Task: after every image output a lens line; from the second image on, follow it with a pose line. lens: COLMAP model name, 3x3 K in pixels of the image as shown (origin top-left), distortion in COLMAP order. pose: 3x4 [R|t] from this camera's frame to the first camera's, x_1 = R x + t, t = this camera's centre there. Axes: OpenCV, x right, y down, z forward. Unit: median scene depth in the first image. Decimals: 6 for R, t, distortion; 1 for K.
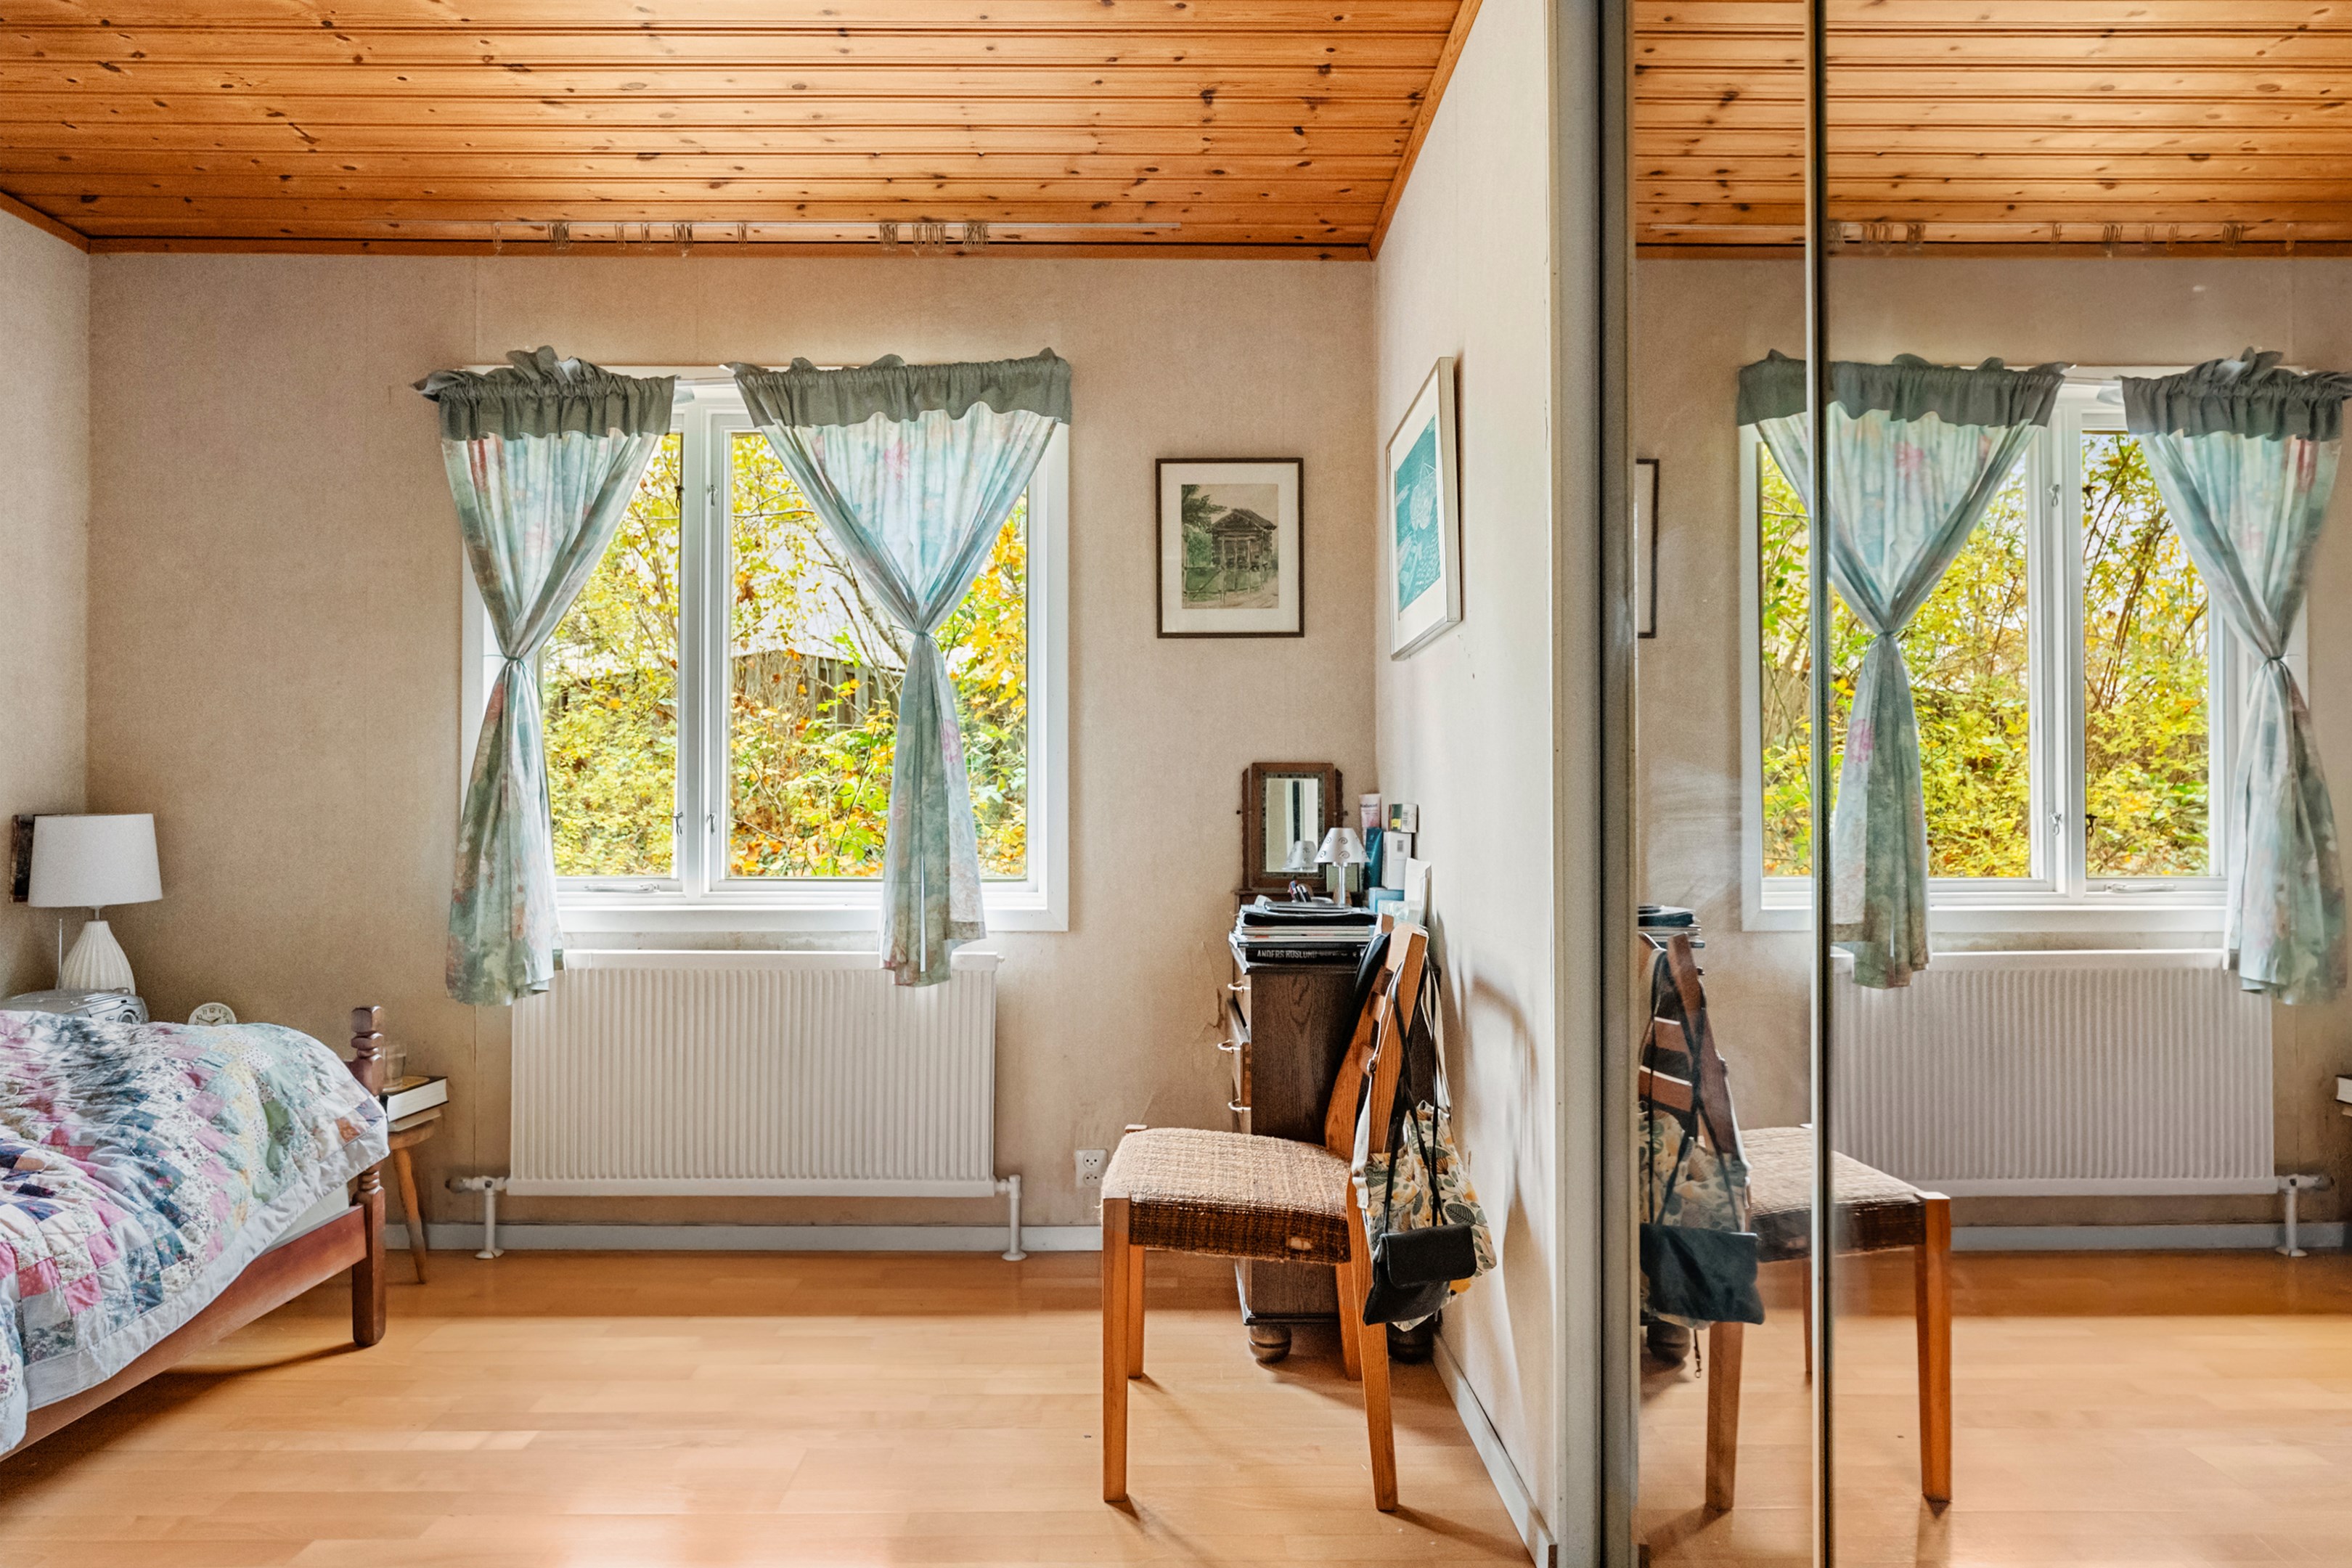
lens RADIAL K [[1289.3, 0, 1177.9], [0, 1289.3, 781.8], [0, 0, 1]] dist [0.001568, 0.000003]
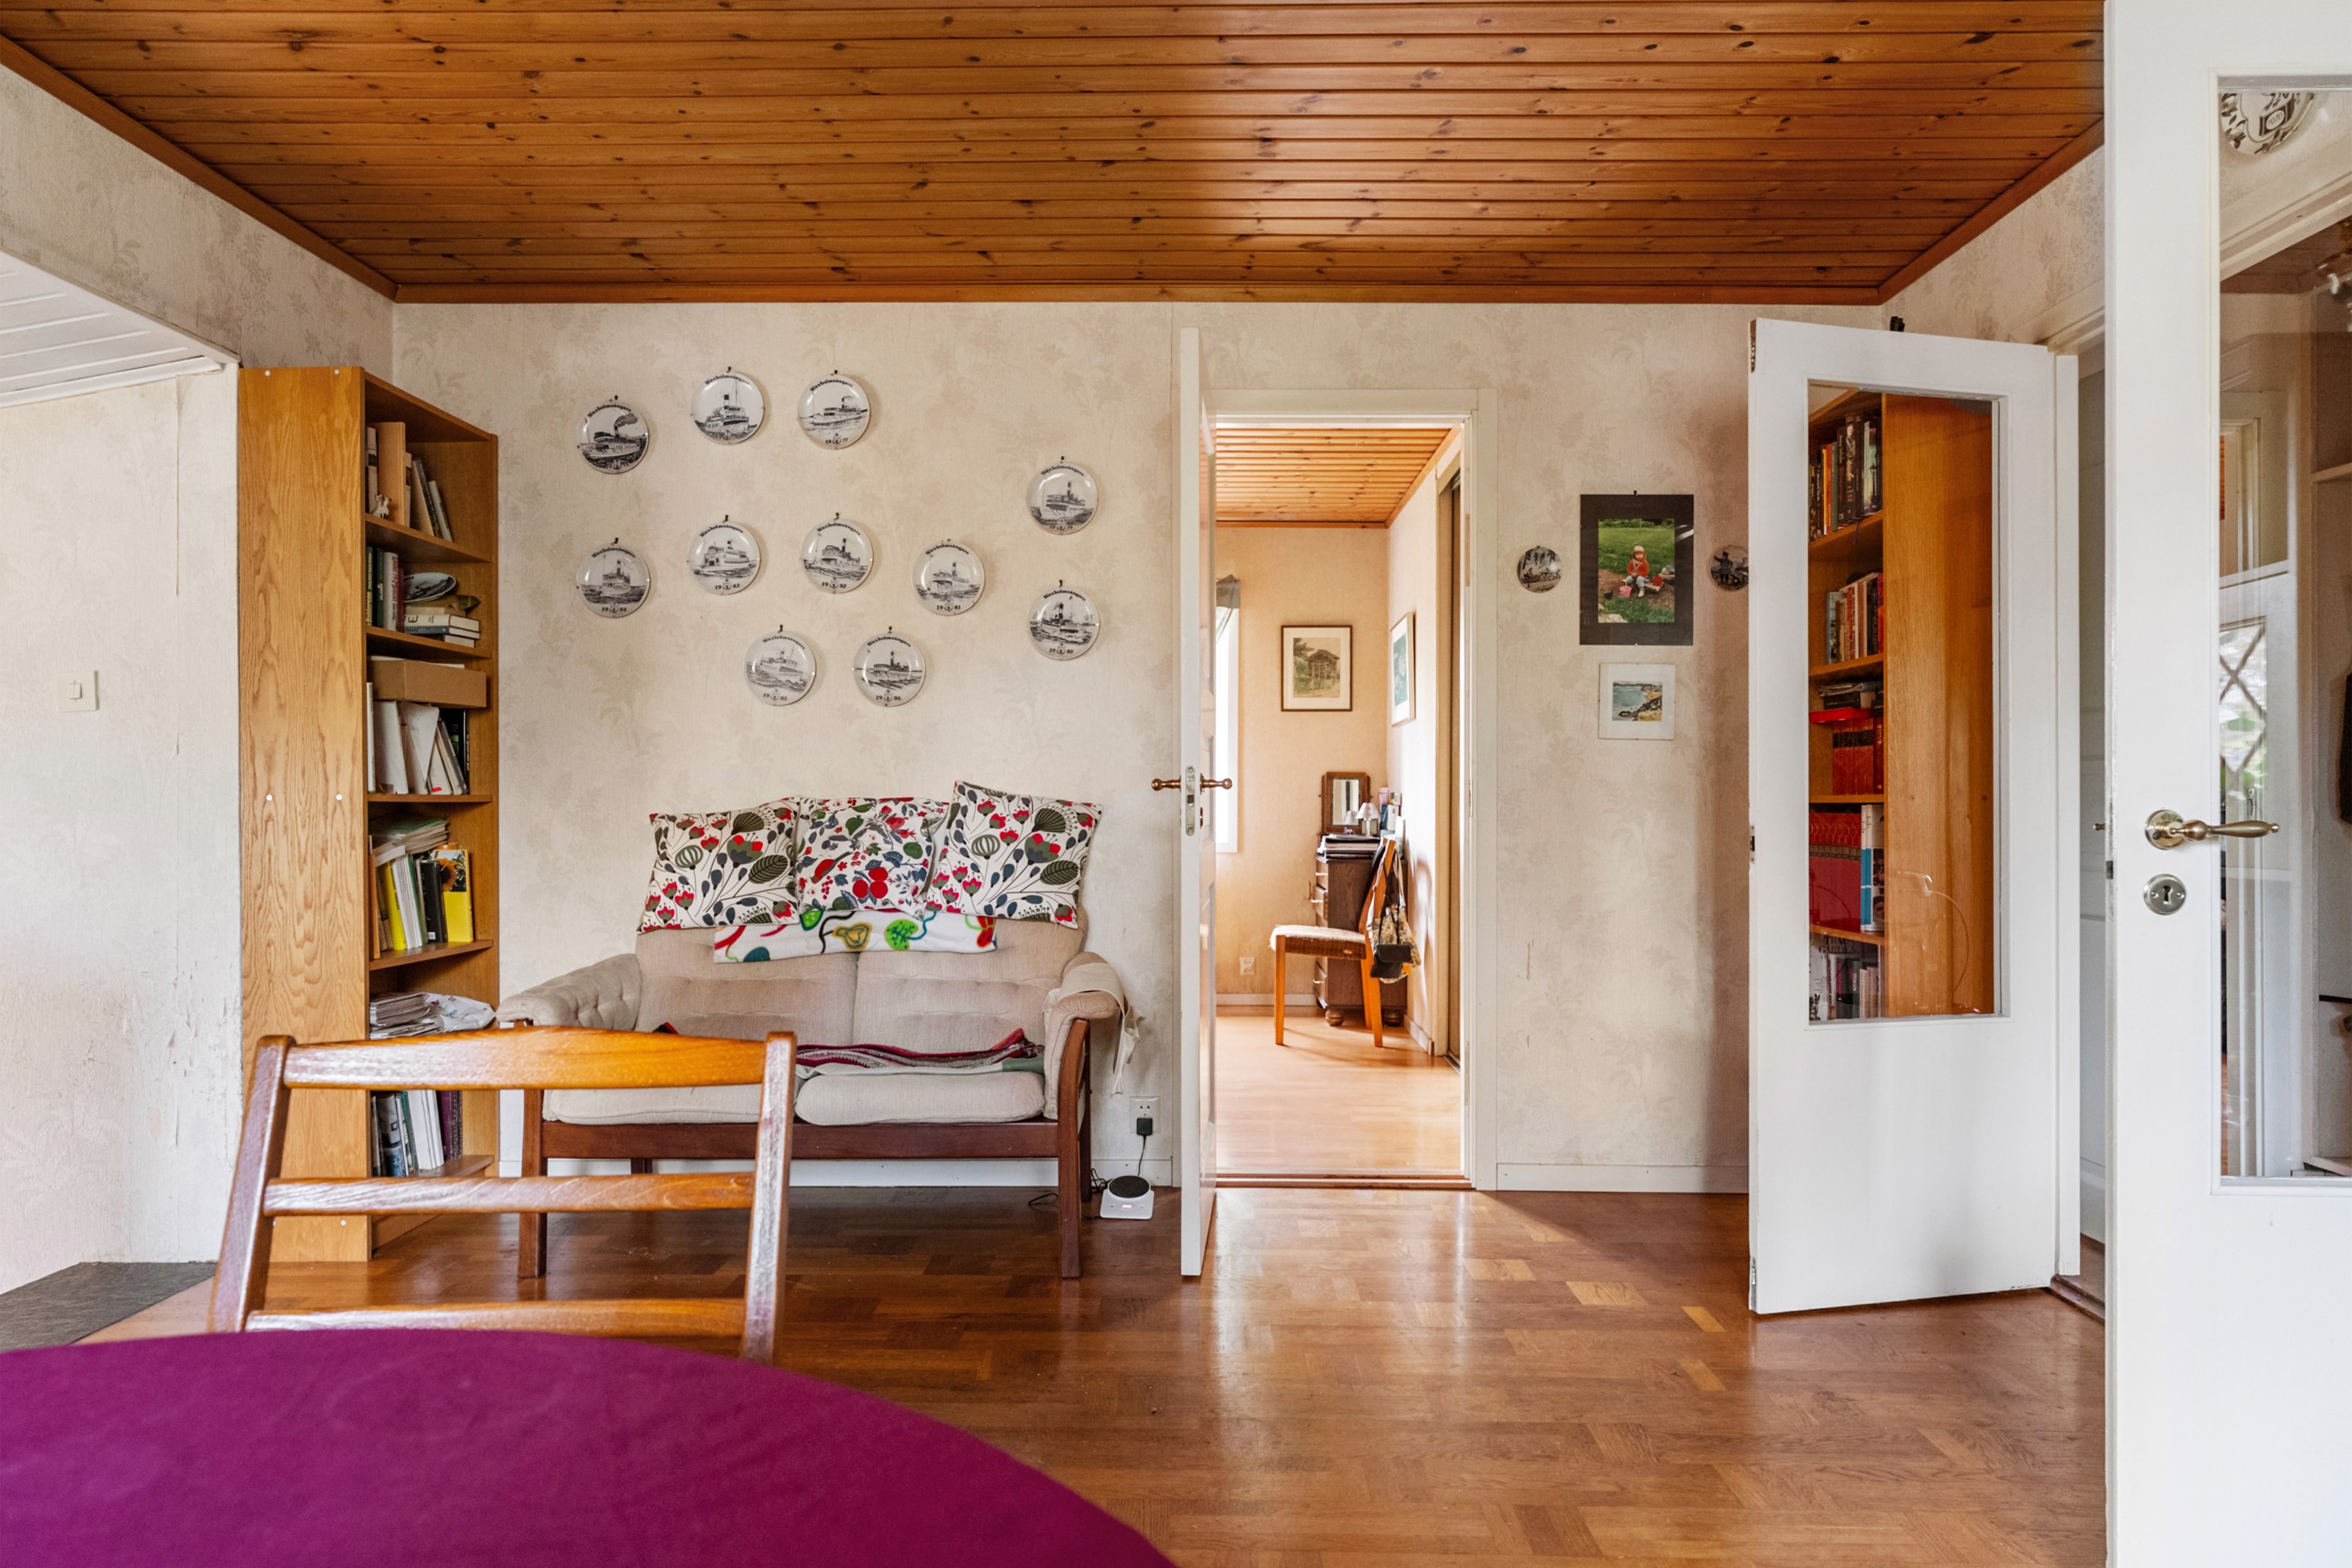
lens RADIAL K [[1356.5, 0, 1172.2], [0, 1356.5, 788.6], [0, 0, 1]] dist [0.000249, 0.000009]
pose [[0.999233, 0.004518, -0.038896, -0.110278], [-0.003947, 0.999883, 0.014754, -0.020281], [0.038958, -0.014589, 0.999134, -1.240155]]
